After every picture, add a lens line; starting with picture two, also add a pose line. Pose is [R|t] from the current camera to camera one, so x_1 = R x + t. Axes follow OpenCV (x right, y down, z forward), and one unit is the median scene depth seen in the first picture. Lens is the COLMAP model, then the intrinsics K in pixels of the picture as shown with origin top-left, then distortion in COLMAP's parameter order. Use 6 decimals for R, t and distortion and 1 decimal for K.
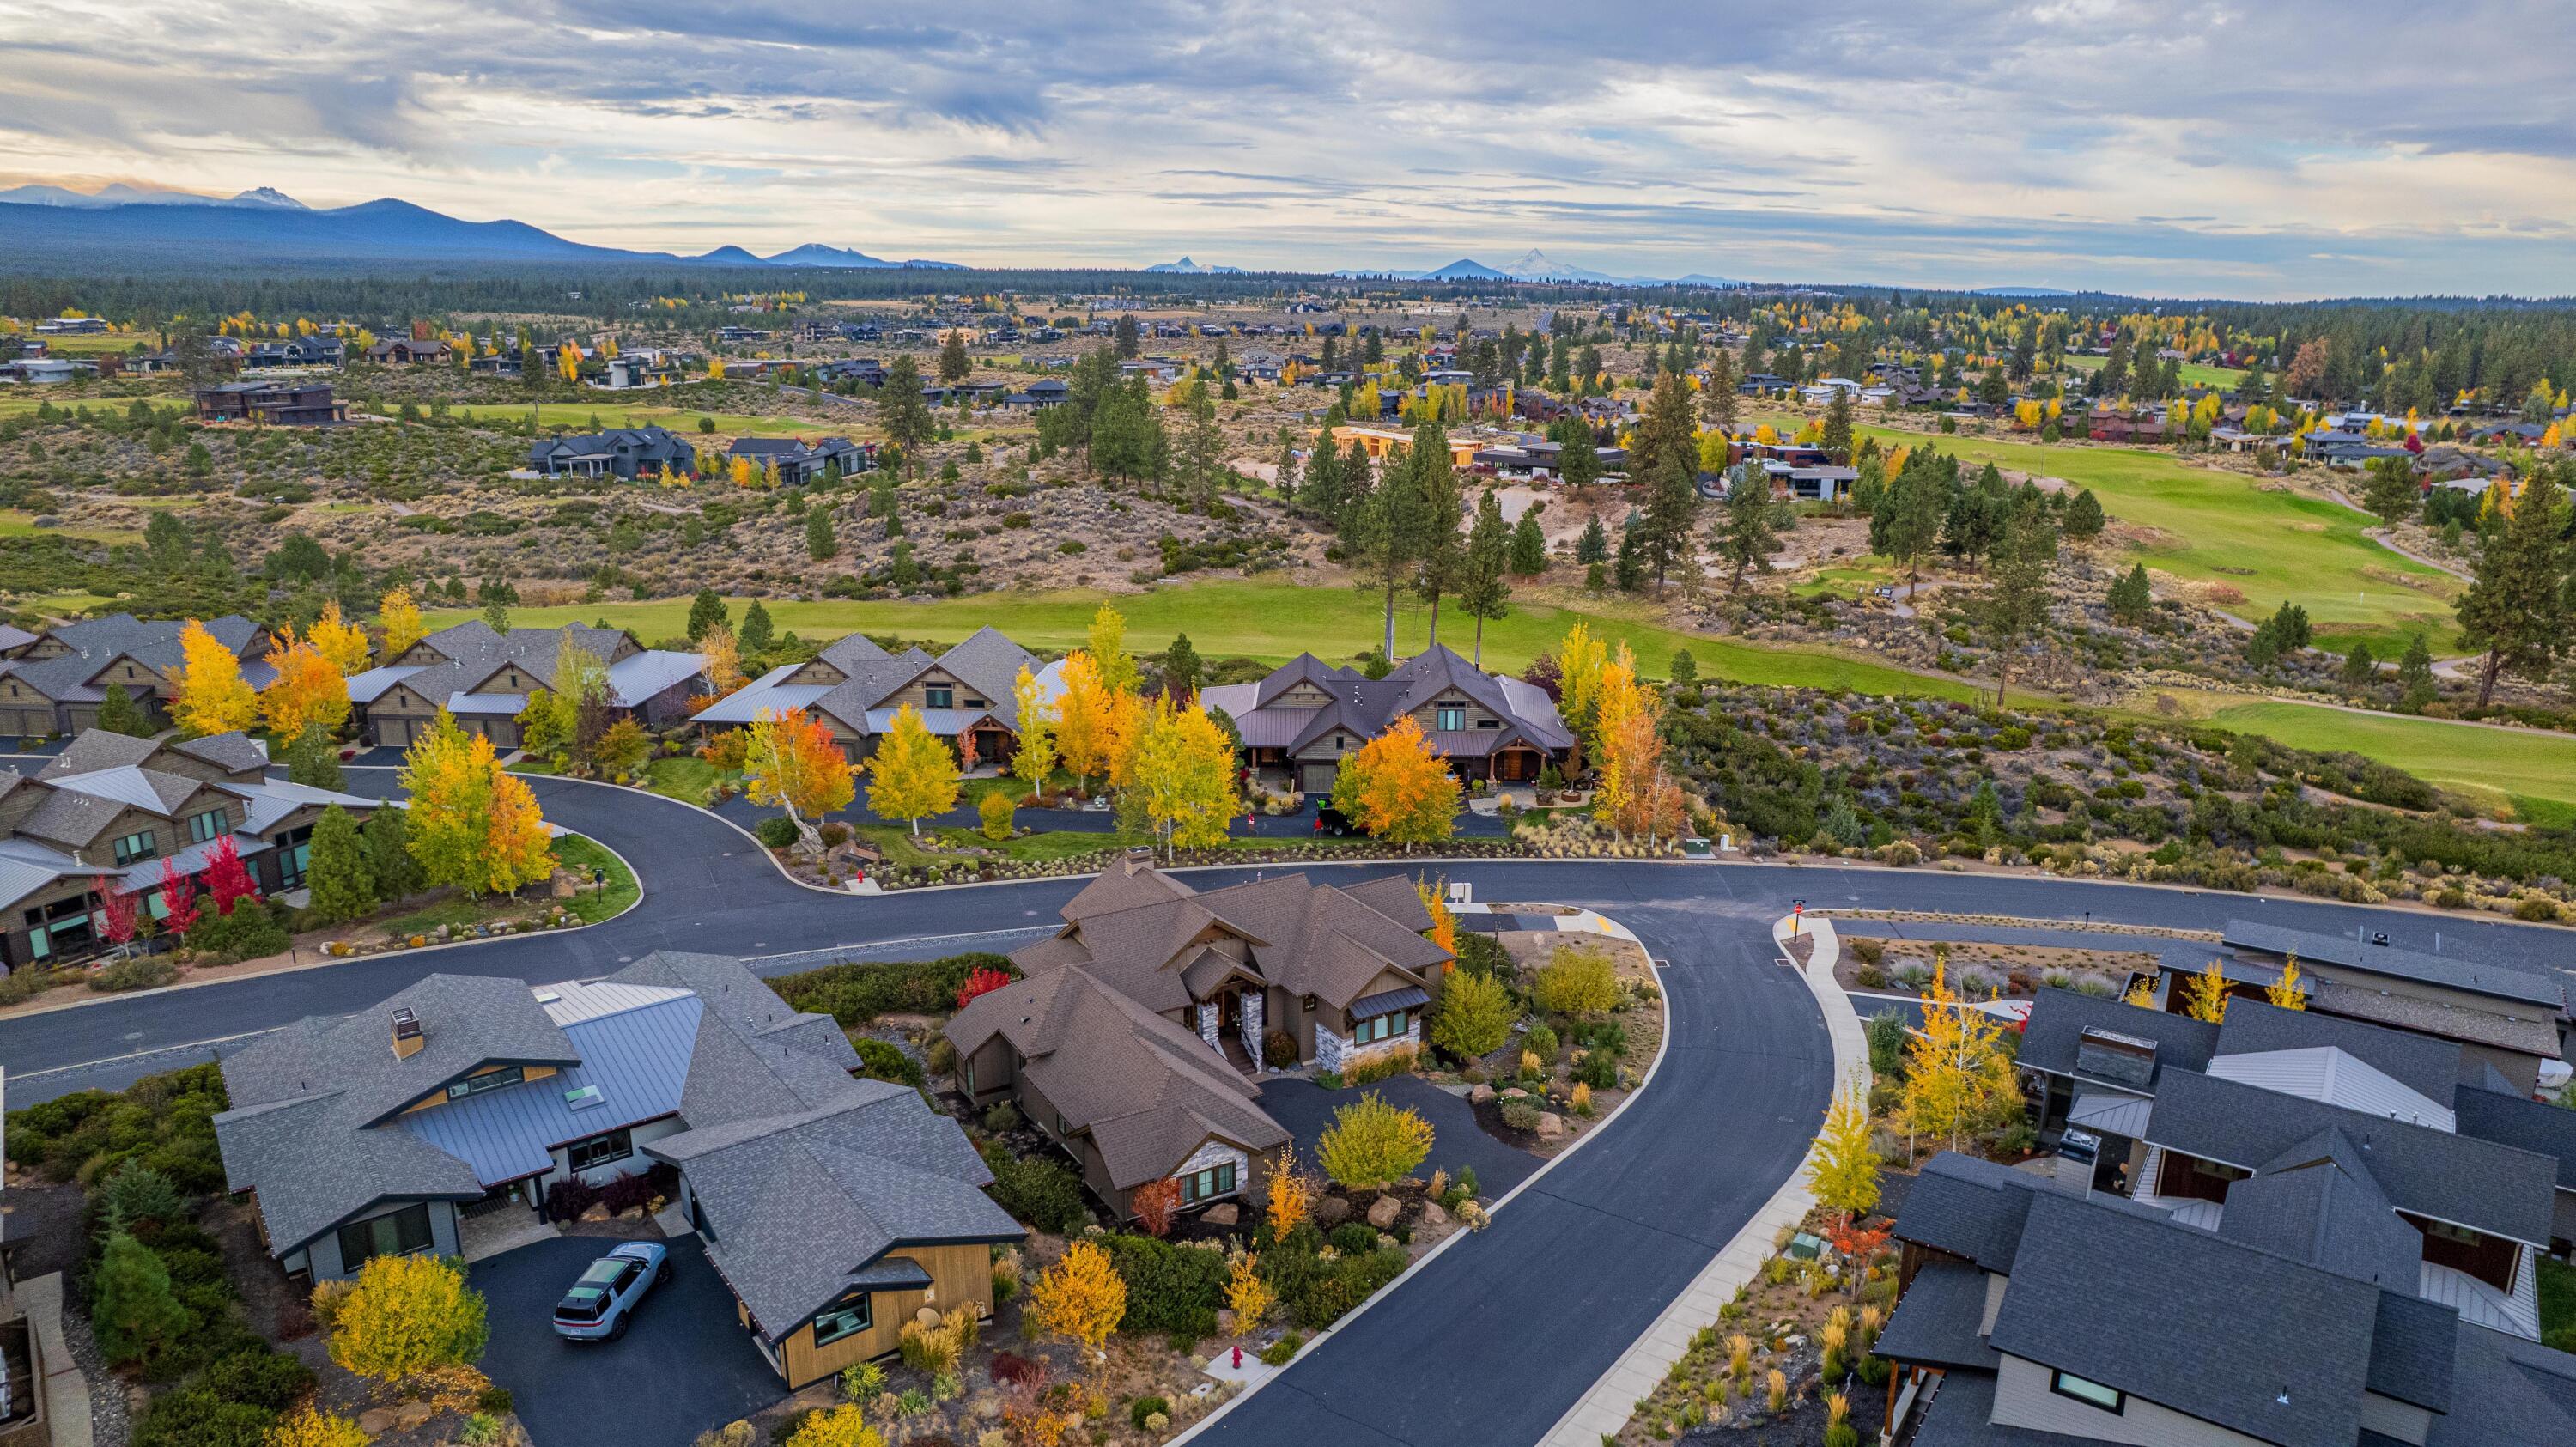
lens RADIAL K [[1662.7, 0, 1292.3], [0, 1662.7, 728.8], [0, 0, 1]] dist [-0.074096, 0.064802]
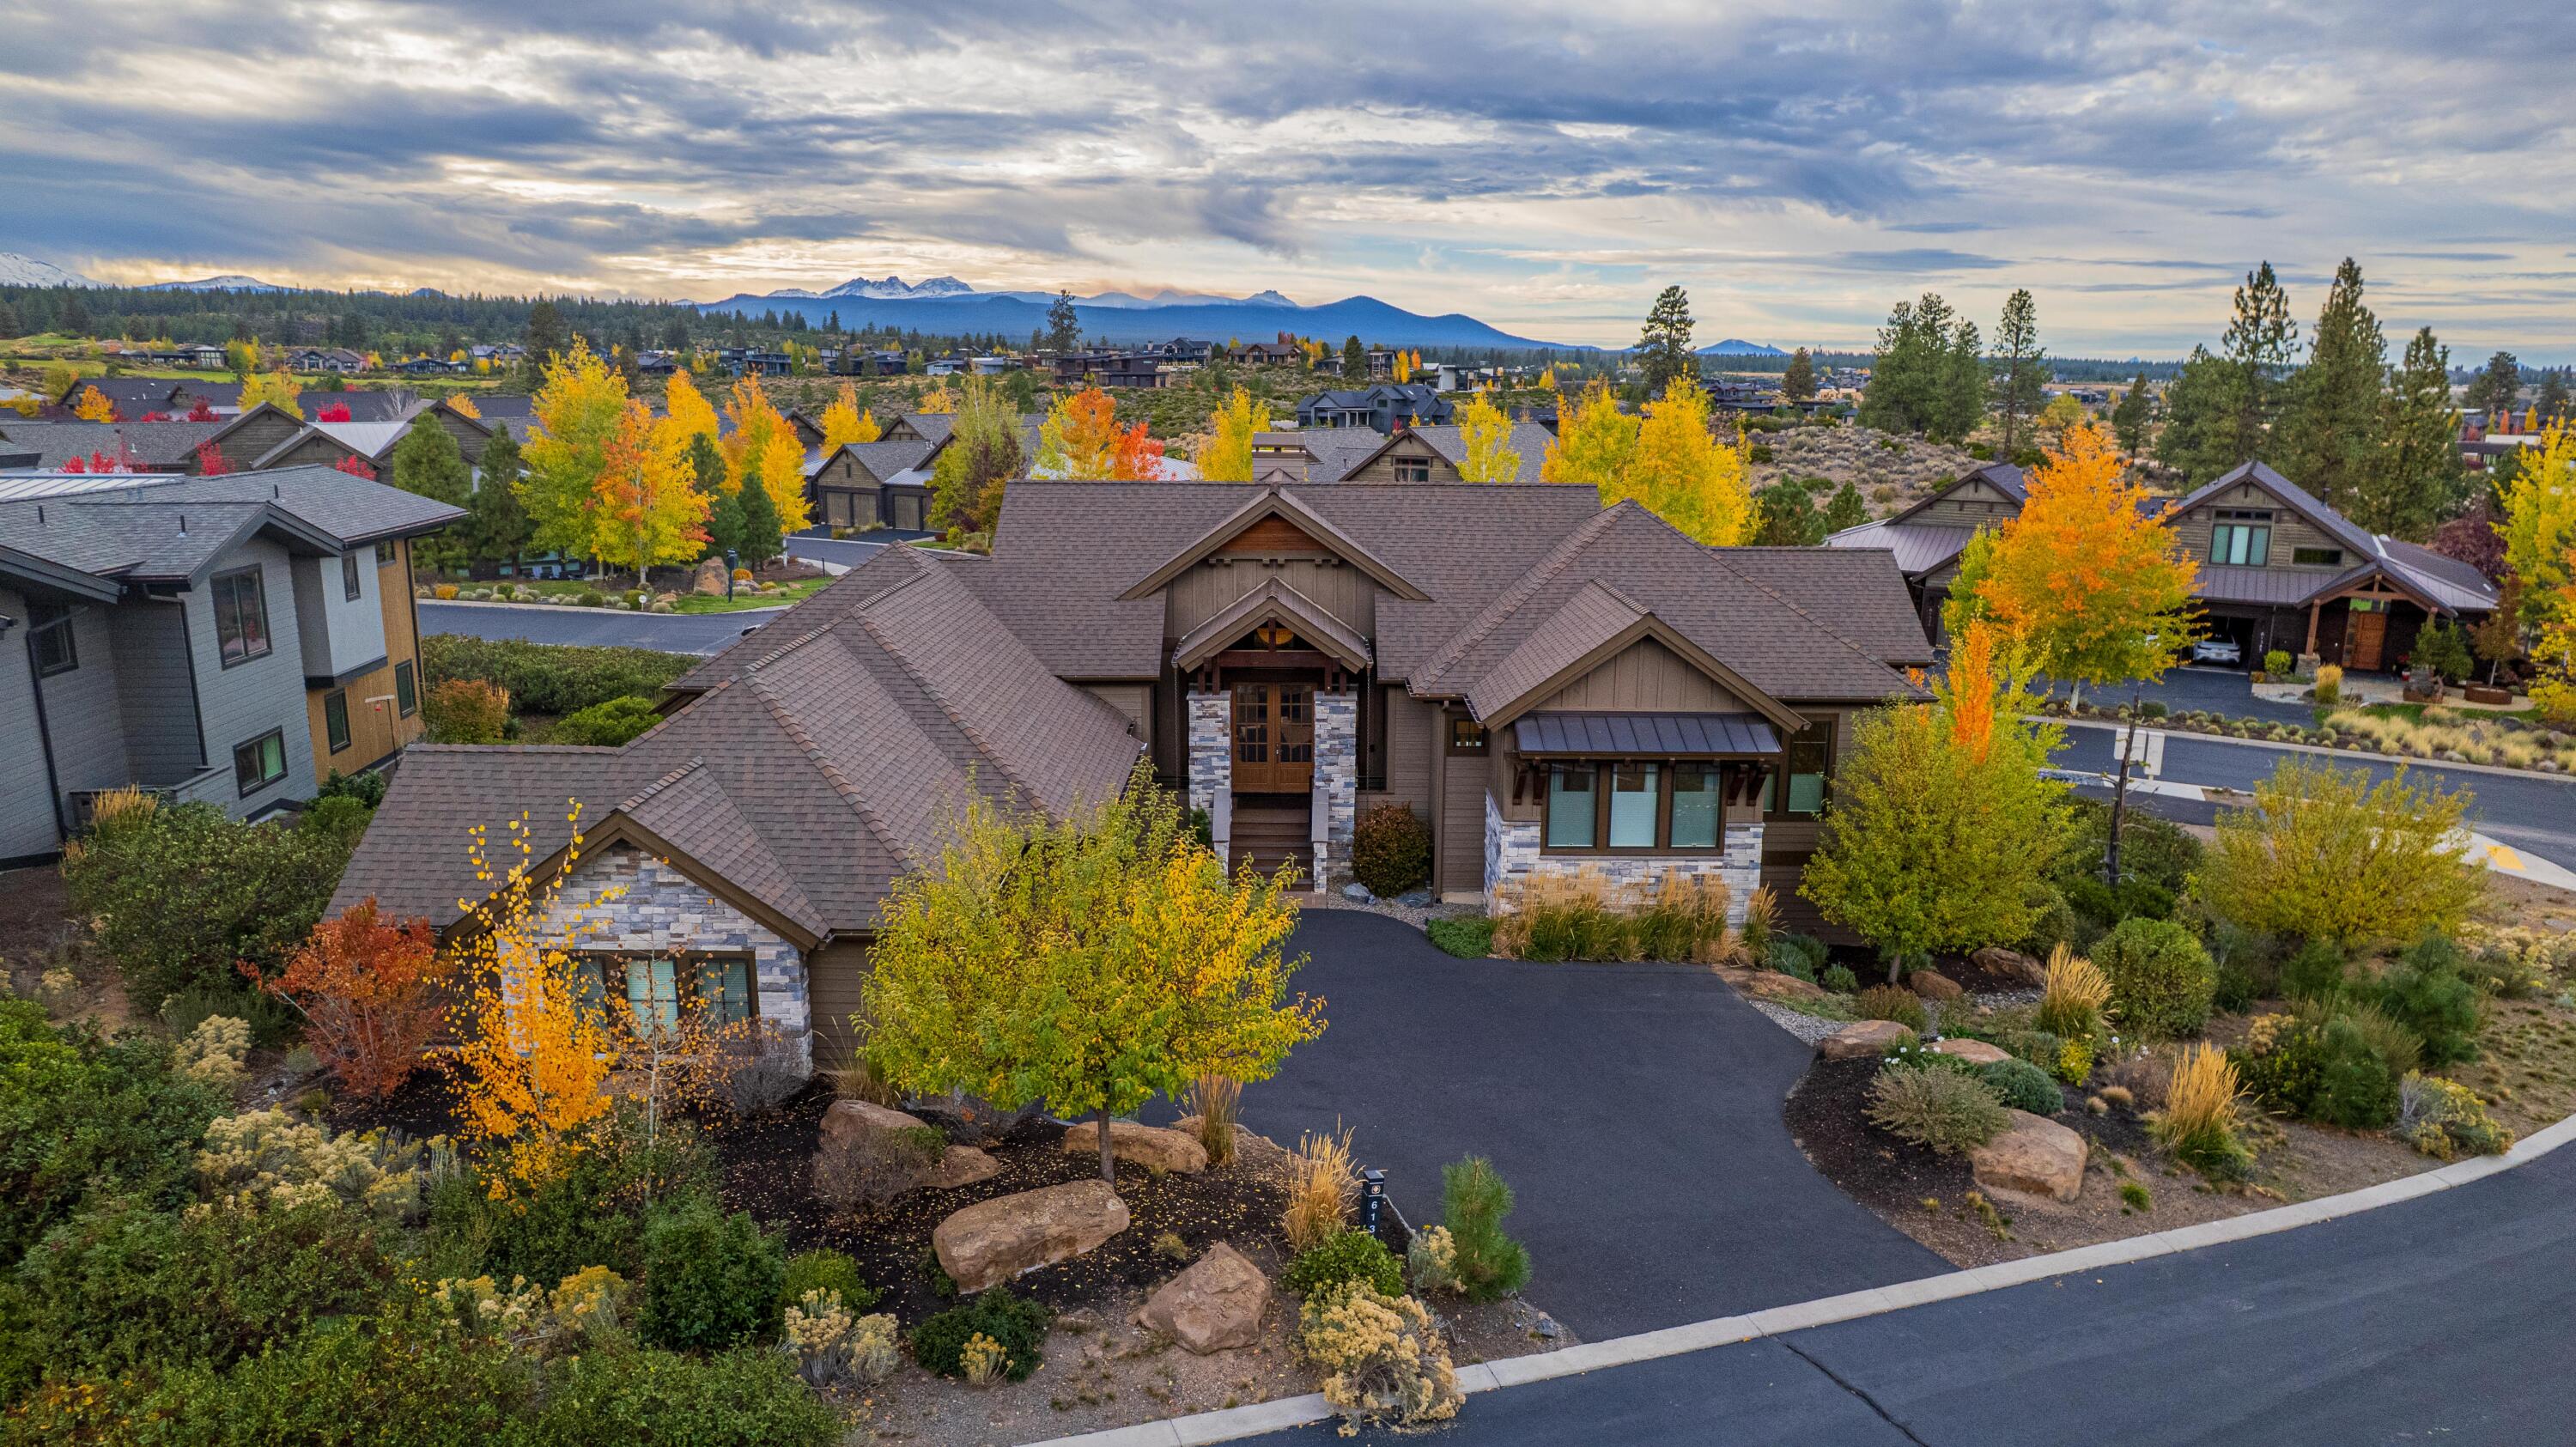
lens RADIAL K [[1662.7, 0, 1292.3], [0, 1662.7, 728.8], [0, 0, 1]] dist [-0.074096, 0.064802]
pose [[0.863484, 0.108351, -0.492601, 0.052591], [-0.136120, 0.990475, -0.020744, 0.057738], [0.485661, 0.084965, 0.870008, 0.211316]]
